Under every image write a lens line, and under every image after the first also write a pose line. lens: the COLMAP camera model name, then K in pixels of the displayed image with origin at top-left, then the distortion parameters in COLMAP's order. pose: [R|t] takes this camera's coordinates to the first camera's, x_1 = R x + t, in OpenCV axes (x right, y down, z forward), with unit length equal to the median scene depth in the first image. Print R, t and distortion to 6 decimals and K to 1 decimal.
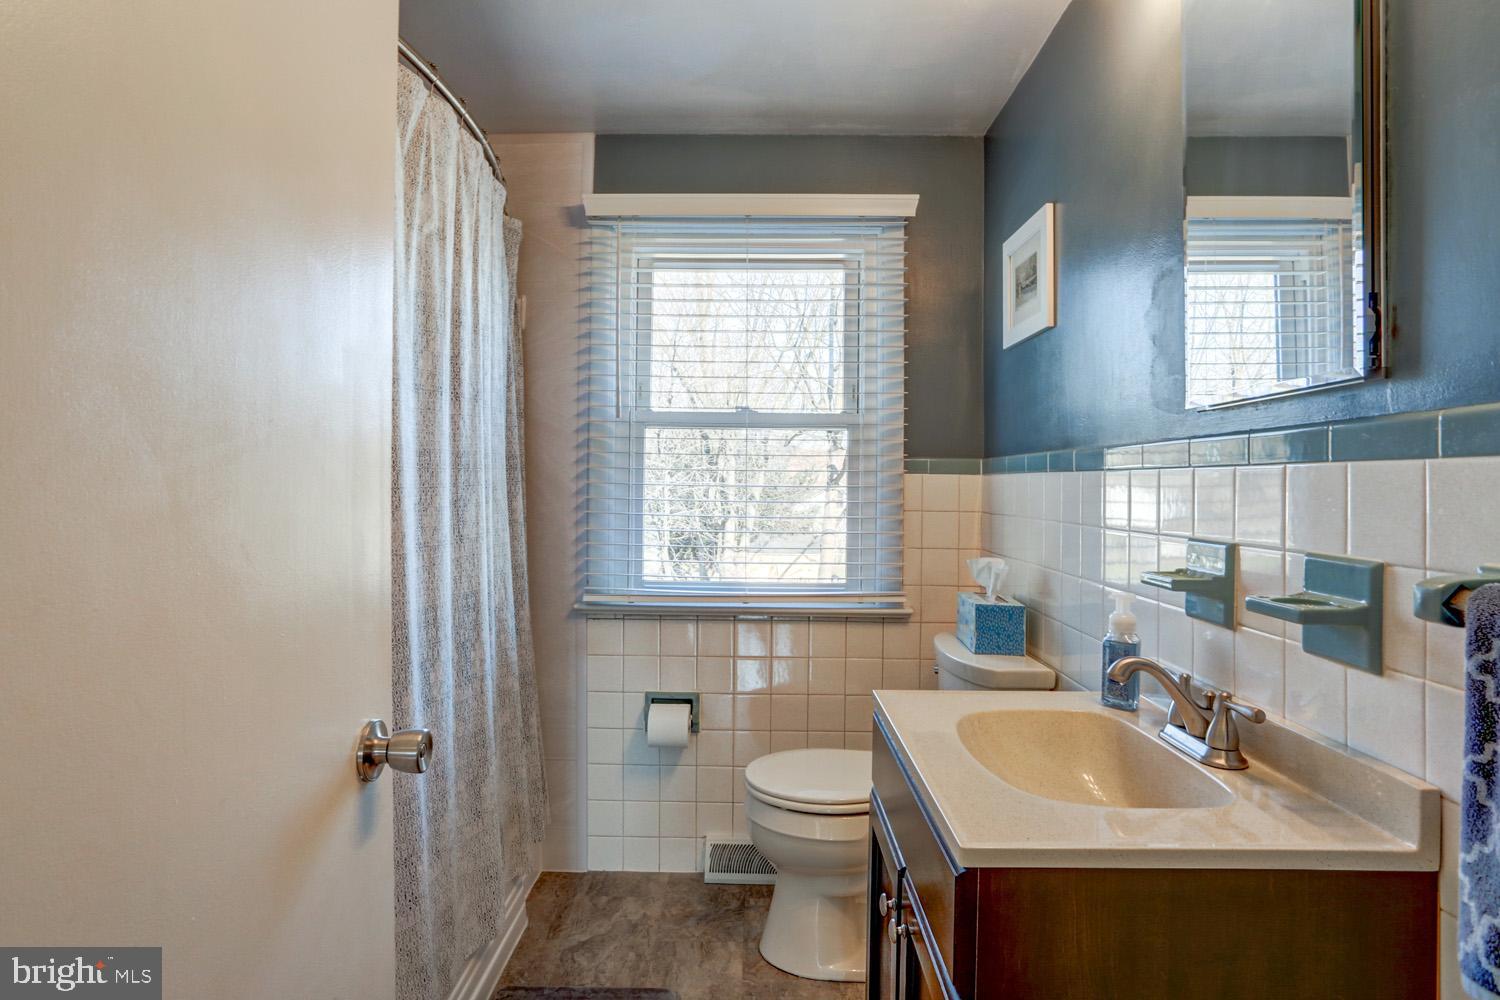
lens RADIAL K [[837.0, 0, 741.6], [0, 837.0, 486.1], [0, 0, 1]] dist [-0.047384, 0.018237]
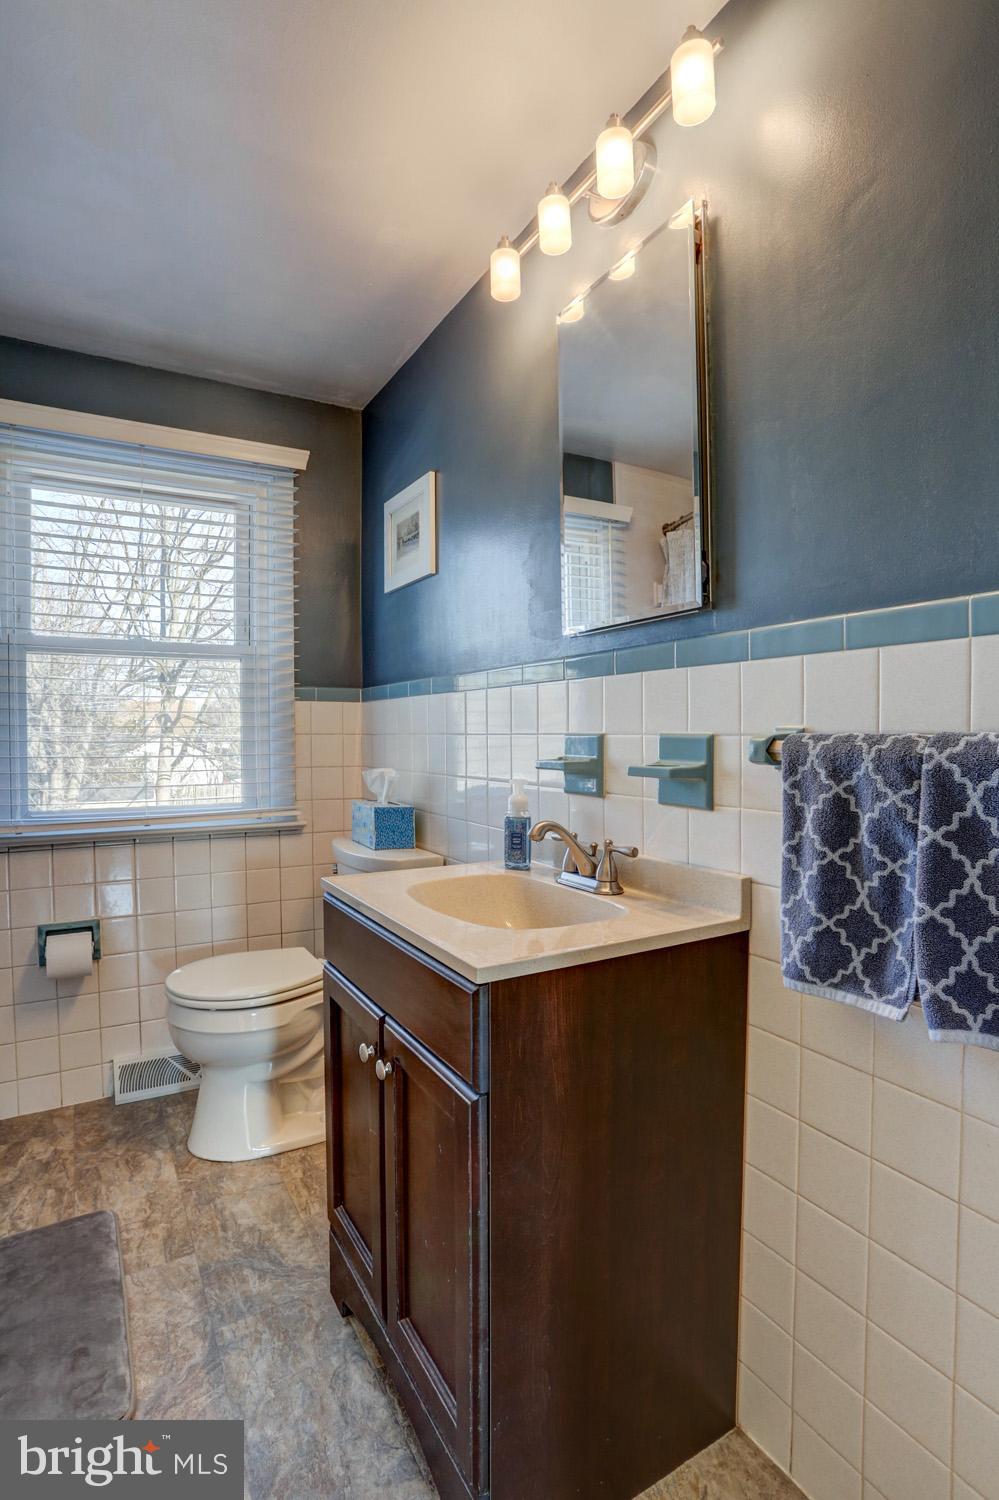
lens RADIAL K [[737.3, 0, 489.9], [0, 737.3, 750.6], [0, 0, 1]] dist [-0.062971, 0.024881]
pose [[0.861279, -0.025727, 0.507481, -0.087788], [0.013527, 0.999524, 0.027714, 0.030445], [-0.507953, -0.017004, 0.861217, 0.024350]]
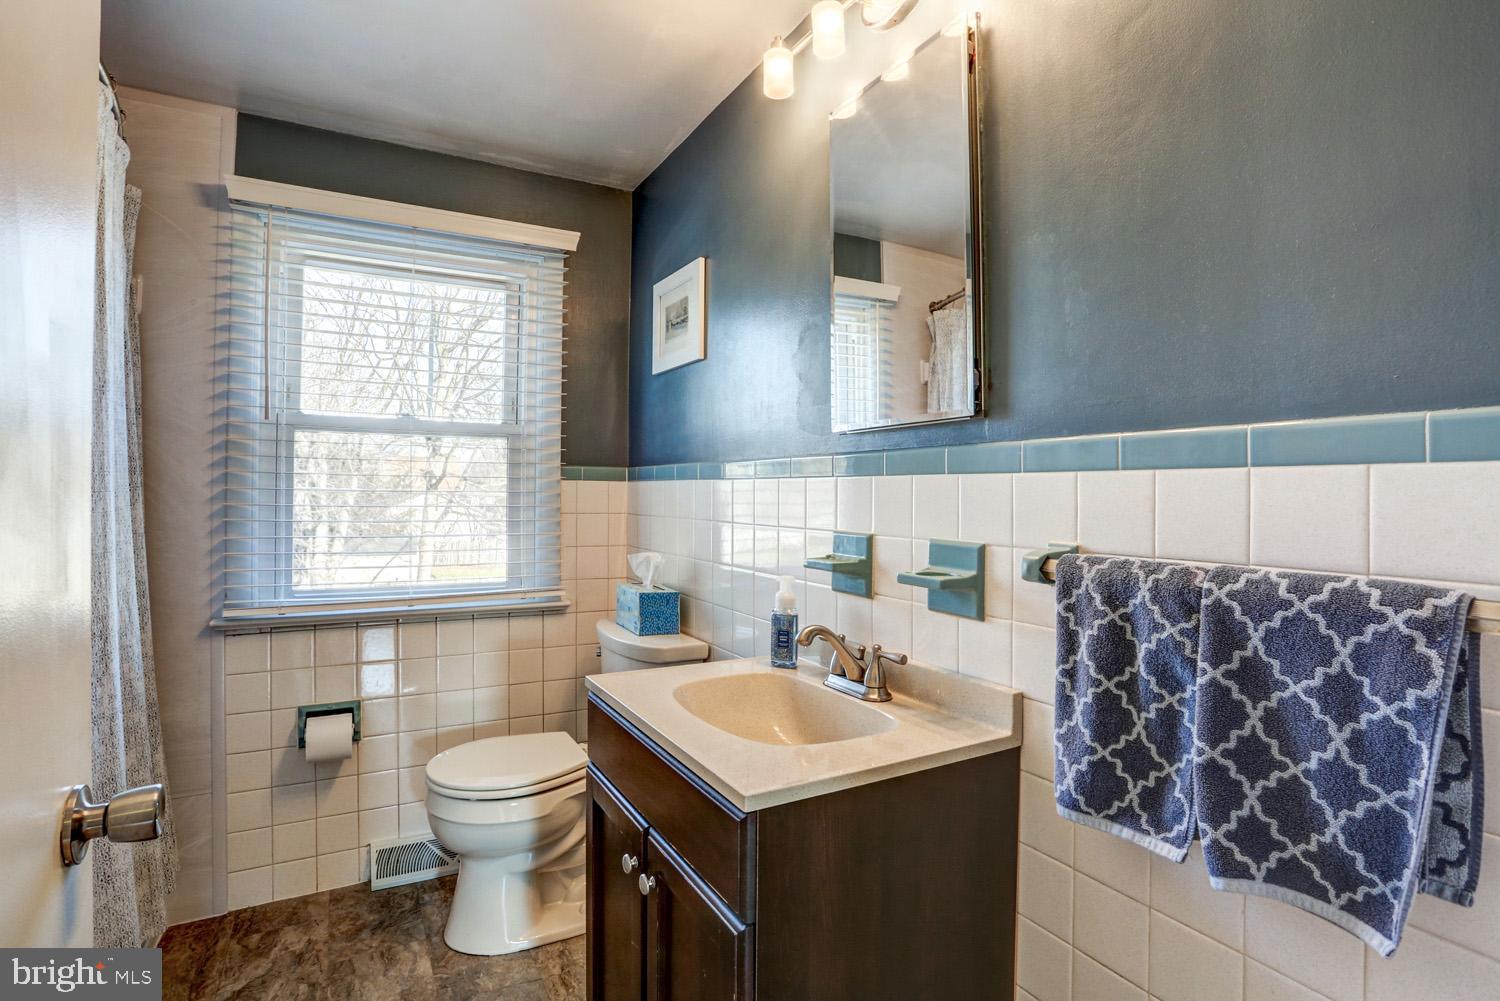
lens RADIAL K [[737.3, 0, 748.6], [0, 737.3, 485.8], [0, 0, 1]] dist [-0.062971, 0.024881]
pose [[0.864809, 0.000949, 0.502100, -0.088384], [0.002042, 0.999983, -0.005406, -0.001357], [-0.502097, 0.005700, 0.864792, 0.030365]]
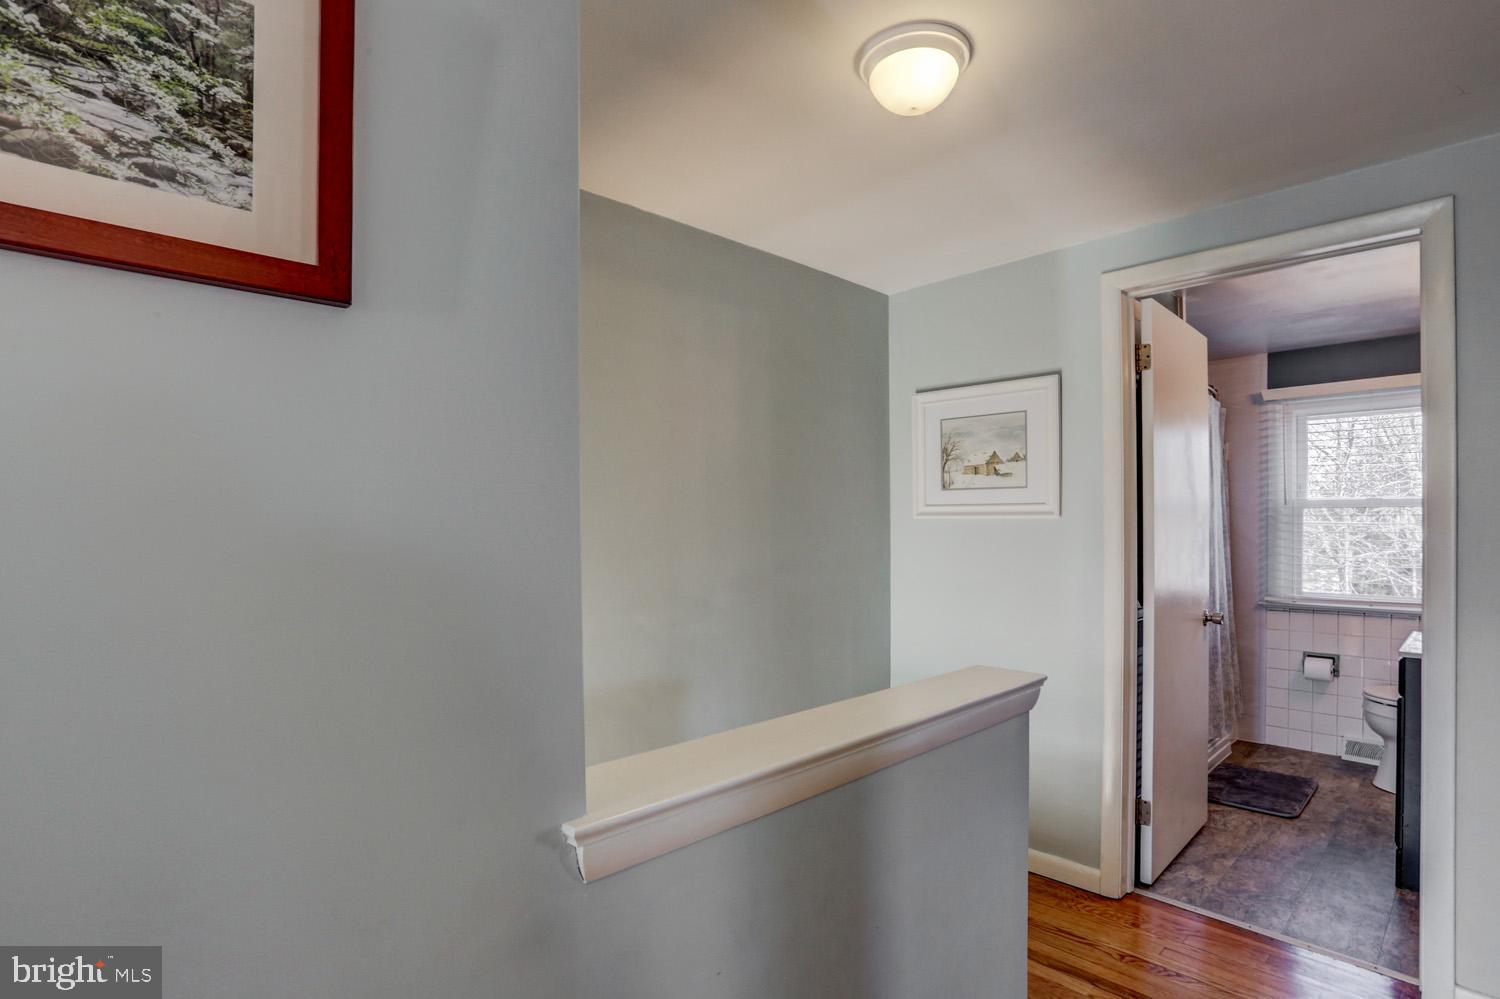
lens RADIAL K [[737.3, 0, 738.0], [0, 737.3, 526.3], [0, 0, 1]] dist [-0.062971, 0.024881]
pose [[0.696323, -0.004517, -0.717714, 0.161503], [0.006102, 0.999981, -0.000373, -0.042060], [0.717703, -0.004120, 0.696338, -1.074778]]
